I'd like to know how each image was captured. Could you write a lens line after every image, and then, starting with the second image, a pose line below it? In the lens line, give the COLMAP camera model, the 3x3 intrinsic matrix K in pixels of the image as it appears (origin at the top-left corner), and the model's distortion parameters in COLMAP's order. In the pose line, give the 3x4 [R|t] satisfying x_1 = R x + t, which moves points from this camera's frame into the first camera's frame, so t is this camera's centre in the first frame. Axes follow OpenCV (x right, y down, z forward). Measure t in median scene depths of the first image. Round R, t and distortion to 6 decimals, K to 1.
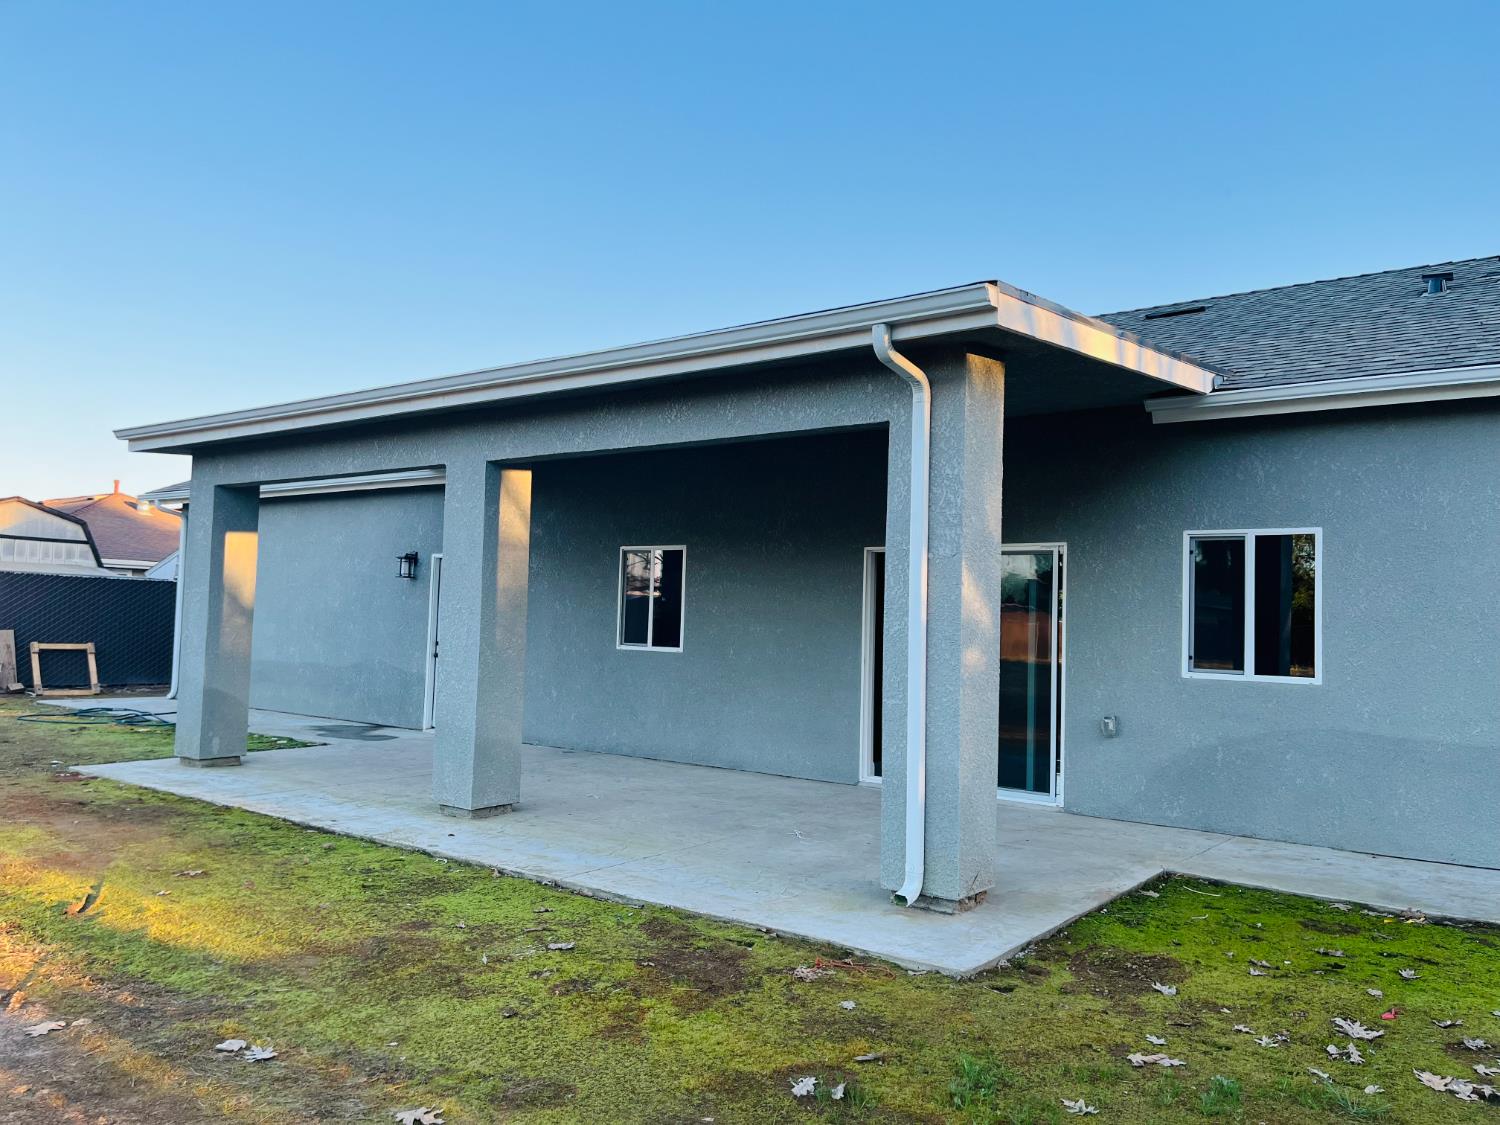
lens RADIAL K [[1134.3, 0, 753.7], [0, 1134.3, 561.1], [0, 0, 1]] dist [0.084801, -0.116942]
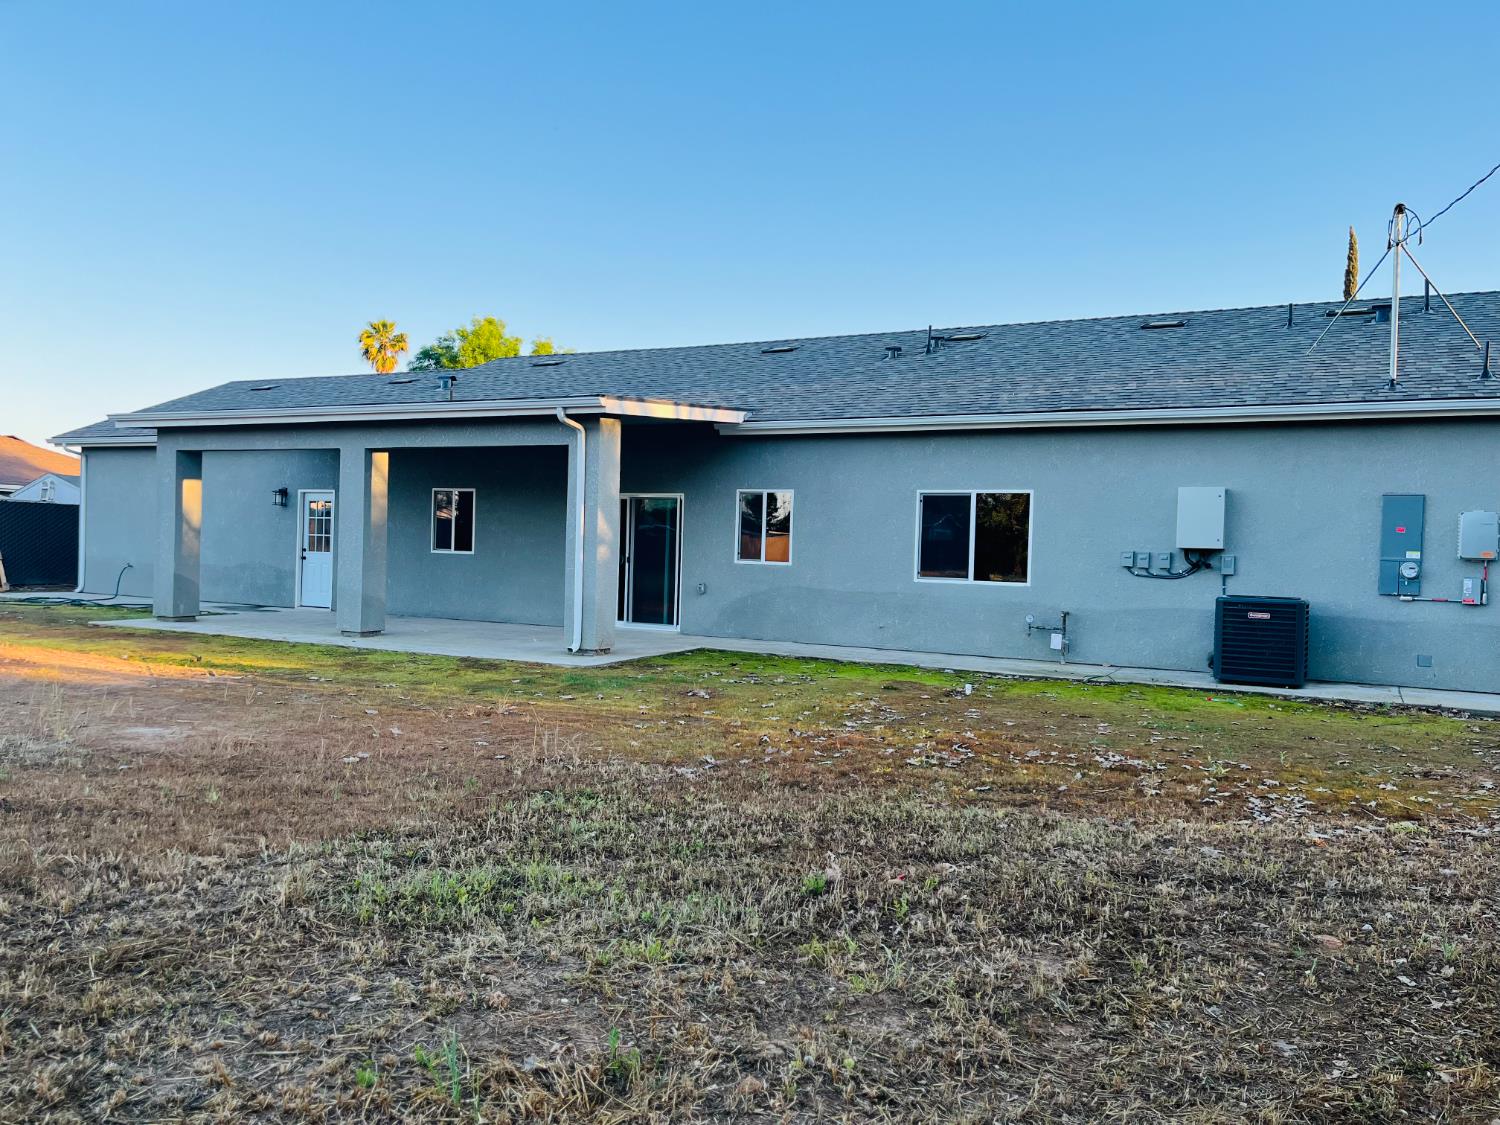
lens RADIAL K [[1134.3, 0, 761.1], [0, 1134.3, 569.3], [0, 0, 1]] dist [0.084801, -0.116942]
pose [[0.982927, -0.003805, 0.183954, 0.056592], [-0.010666, 0.996926, 0.077614, -0.040466], [-0.183684, -0.078251, 0.979866, -0.922727]]
